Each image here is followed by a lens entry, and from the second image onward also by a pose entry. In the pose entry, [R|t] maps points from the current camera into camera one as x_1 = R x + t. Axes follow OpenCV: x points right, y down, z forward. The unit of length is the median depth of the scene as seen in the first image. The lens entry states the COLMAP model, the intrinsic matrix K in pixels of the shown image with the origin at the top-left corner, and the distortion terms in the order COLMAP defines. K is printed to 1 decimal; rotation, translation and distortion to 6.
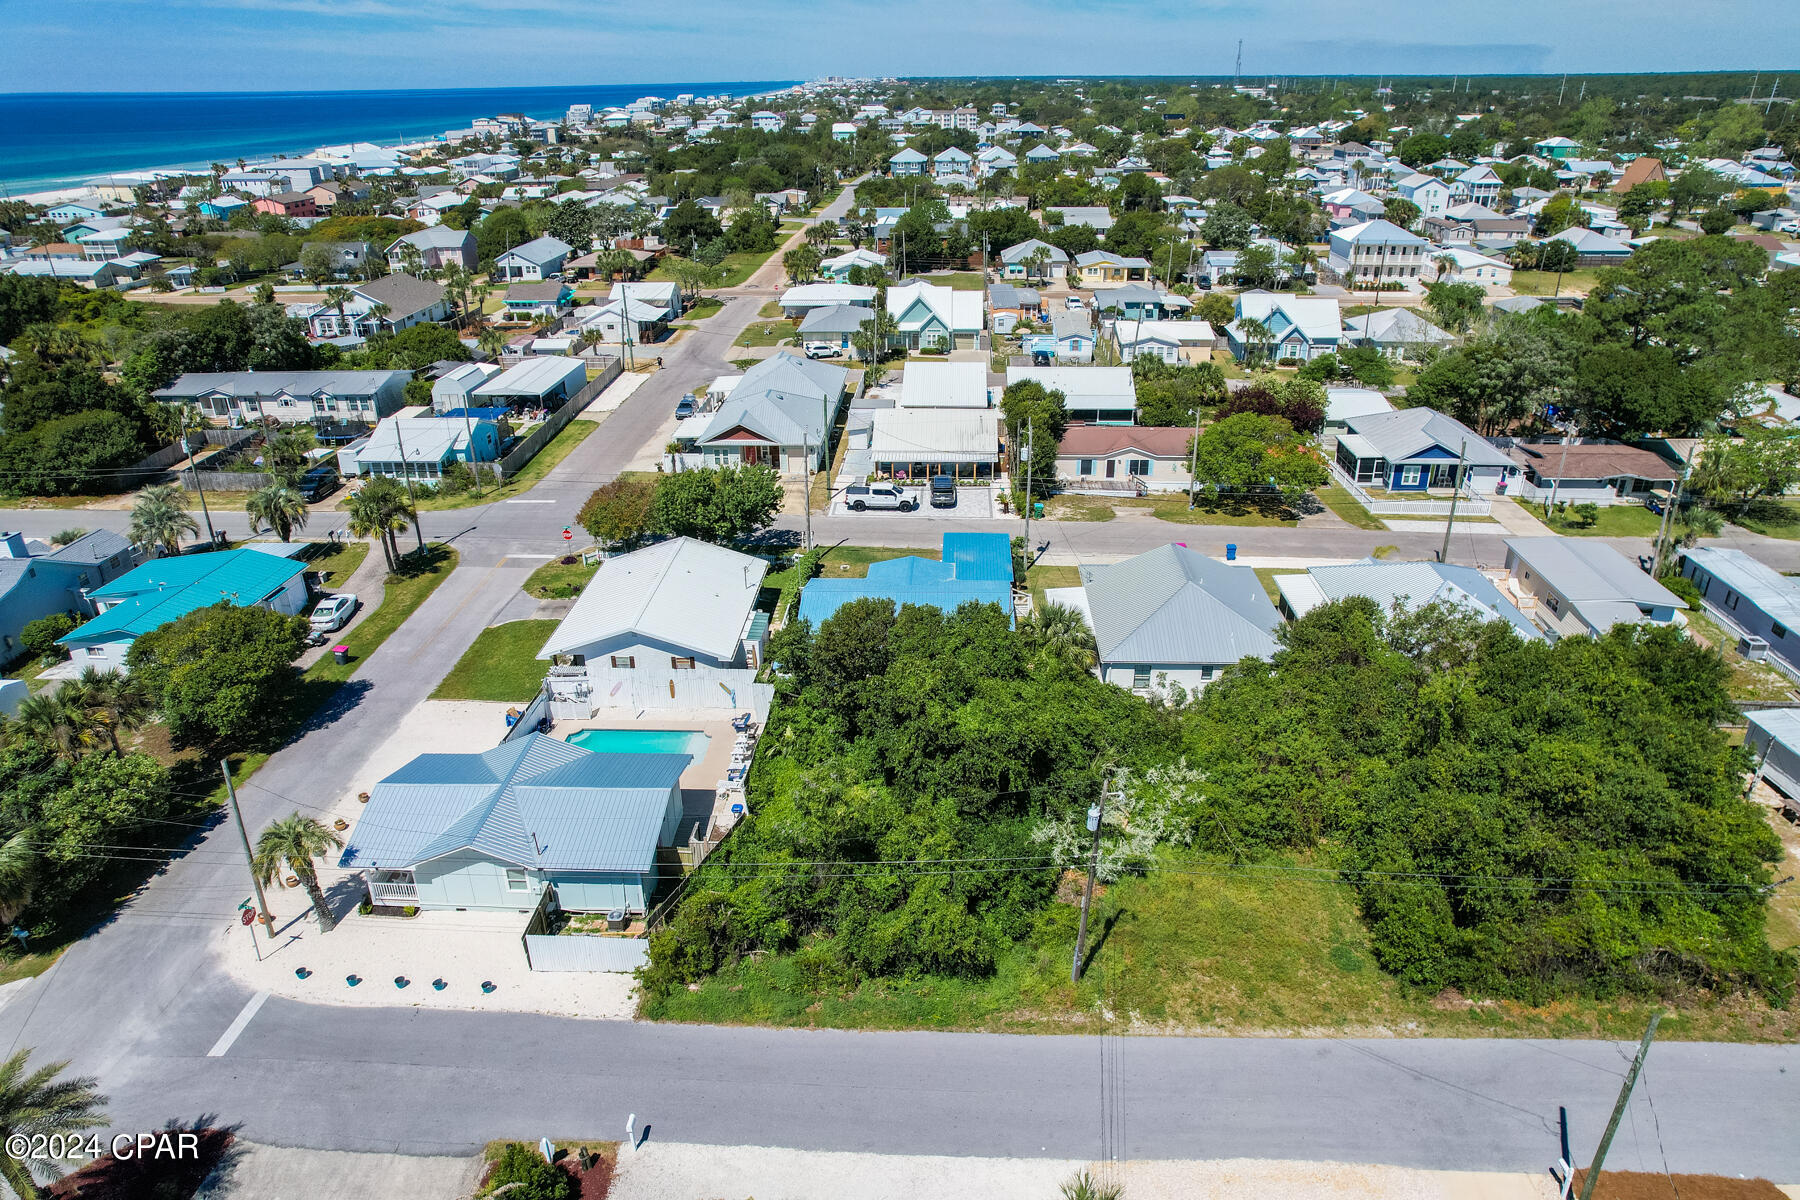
lens RADIAL K [[1150.2, 0, 909.1], [0, 1150.2, 613.3], [0, 0, 1]] dist [-0.081257, 0.075080]
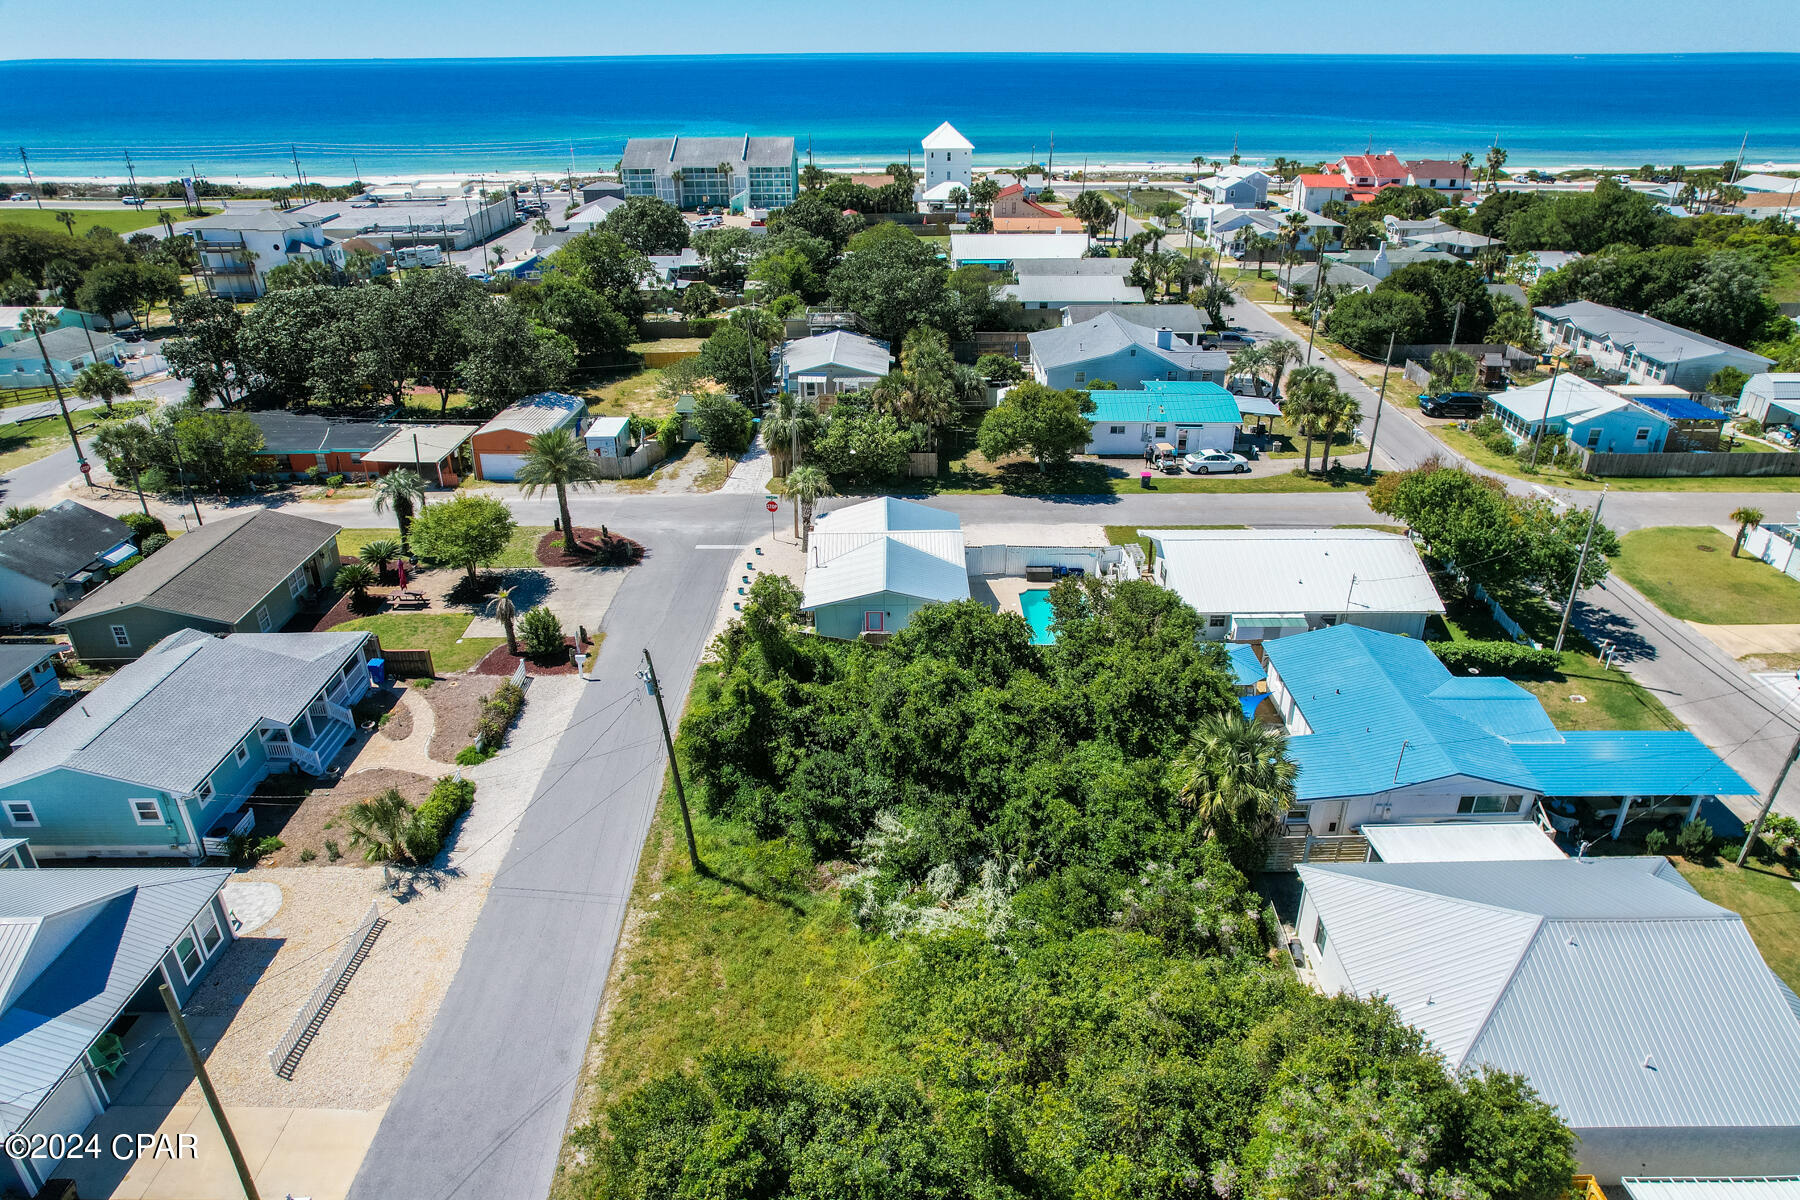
lens RADIAL K [[1150.2, 0, 909.1], [0, 1150.2, 613.3], [0, 0, 1]] dist [-0.081257, 0.075080]
pose [[0.052030, 0.455402, -0.888764, 0.421506], [-0.425806, 0.815132, 0.392746, -0.148180], [0.903317, 0.358006, 0.236324, 0.380835]]
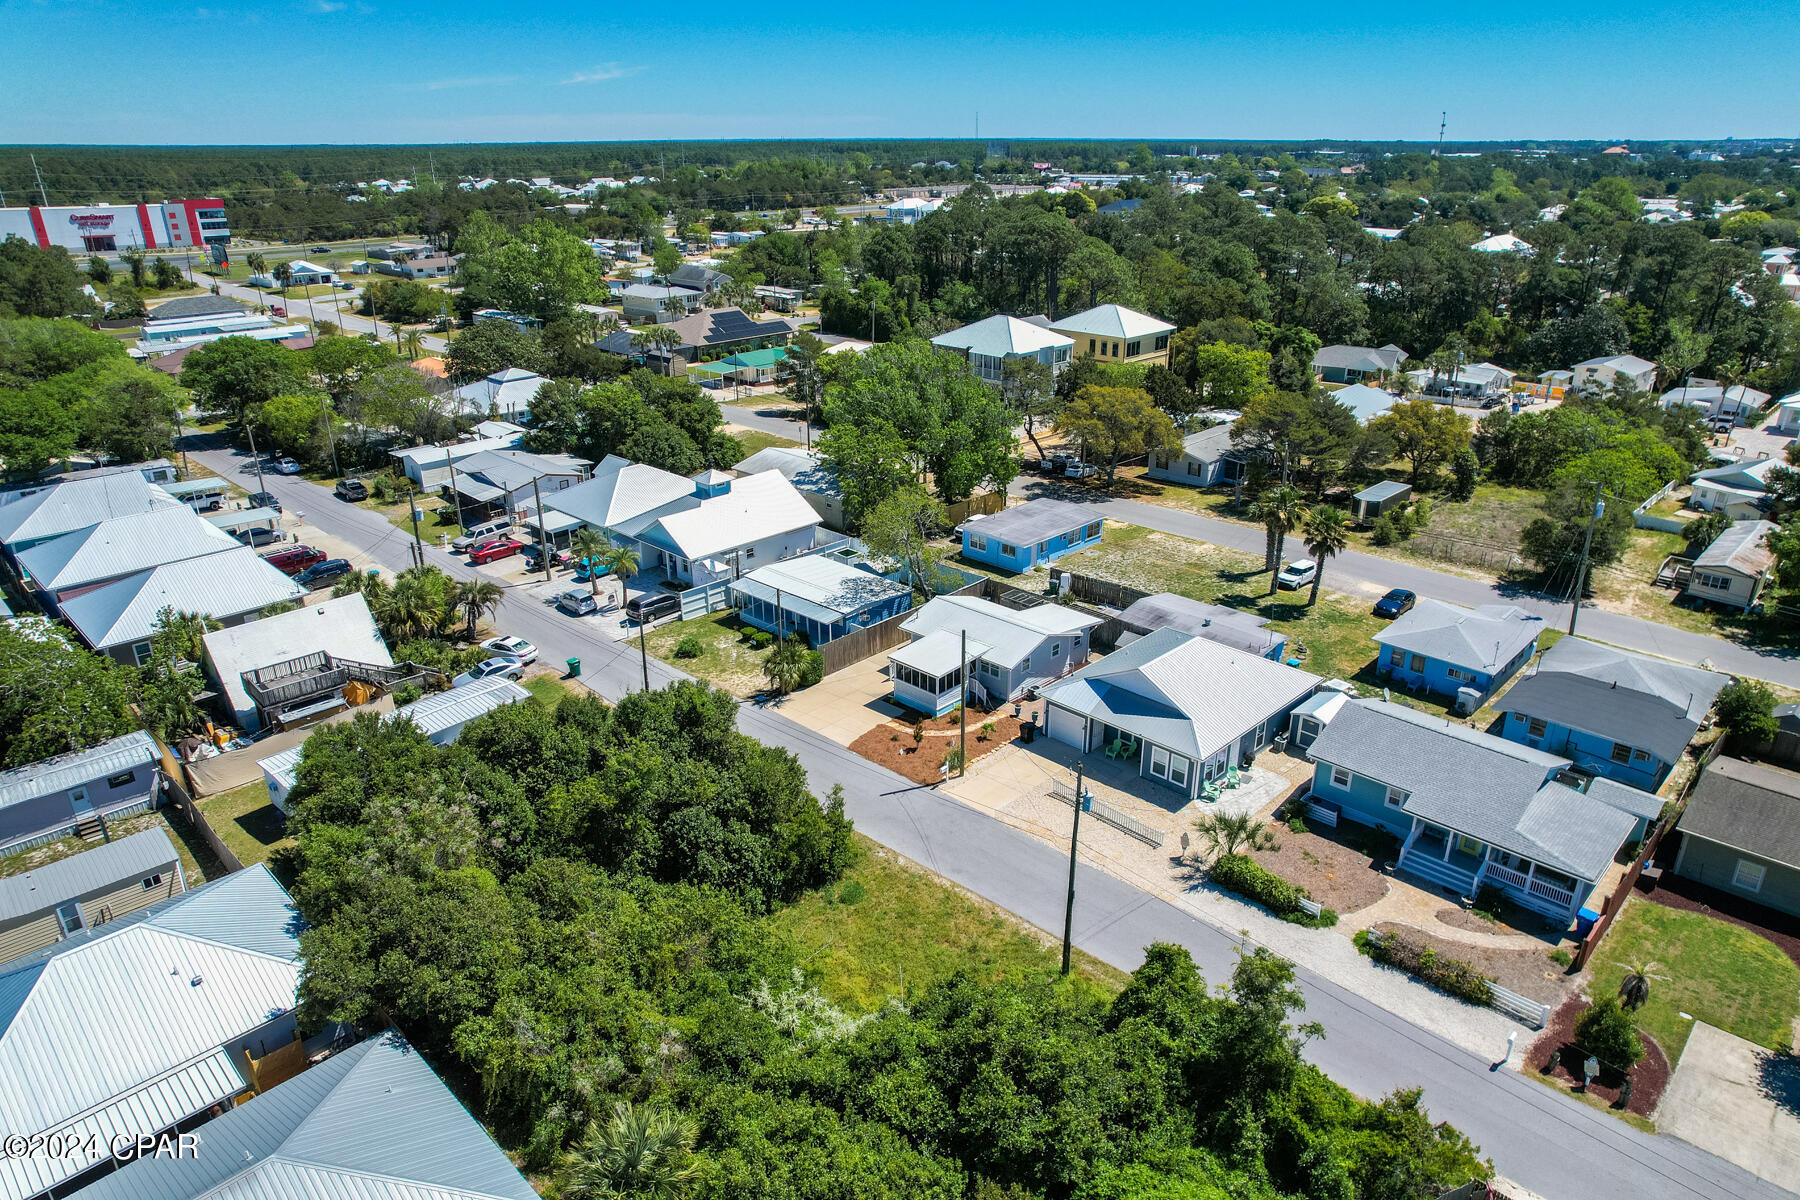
lens RADIAL K [[1150.2, 0, 909.1], [0, 1150.2, 613.3], [0, 0, 1]] dist [-0.081257, 0.075080]
pose [[-0.743309, -0.247575, 0.621448, -0.147999], [0.296419, 0.710914, 0.637760, -0.292774], [-0.599689, 0.658262, -0.455043, 0.604049]]
